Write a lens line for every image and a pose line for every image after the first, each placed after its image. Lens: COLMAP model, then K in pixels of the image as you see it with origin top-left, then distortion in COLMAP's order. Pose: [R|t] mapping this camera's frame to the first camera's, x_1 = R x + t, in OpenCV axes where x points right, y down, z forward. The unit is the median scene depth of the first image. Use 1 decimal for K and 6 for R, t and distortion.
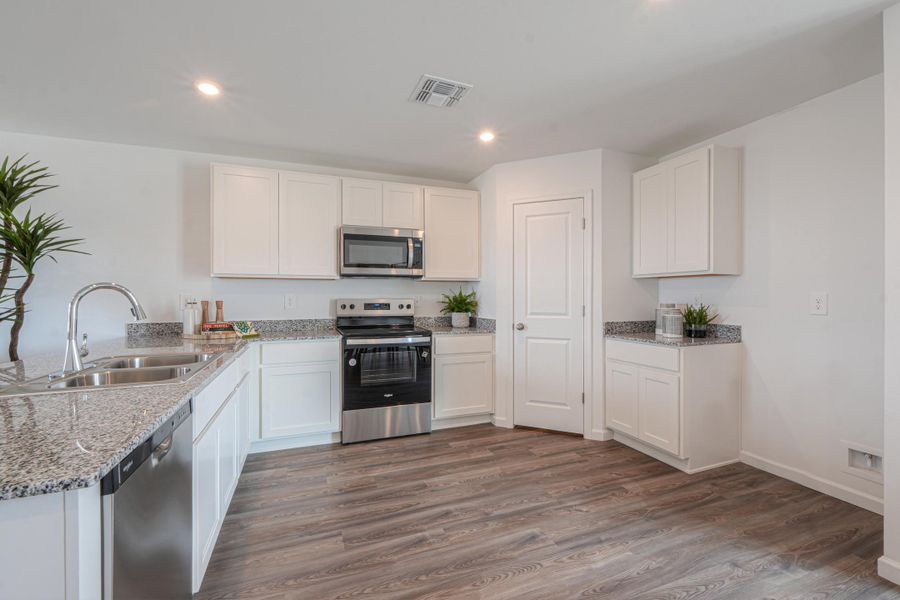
lens RADIAL K [[381.6, 0, 448.6], [0, 381.6, 296.8], [0, 0, 1]] dist [-0.001133, -0.000066]
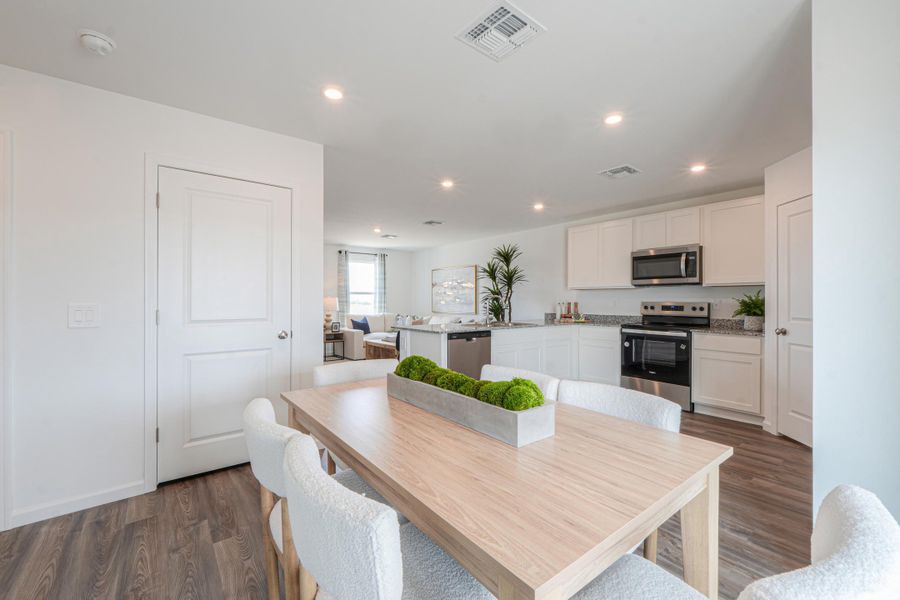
lens RADIAL K [[376.7, 0, 451.0], [0, 376.7, 303.8], [0, 0, 1]] dist [-0.001183, -0.000202]
pose [[0.291668, 0.010003, -0.956467, 0.892564], [-0.005151, 0.999947, 0.008887, 0.003848], [0.956506, 0.002334, 0.291705, -0.084631]]
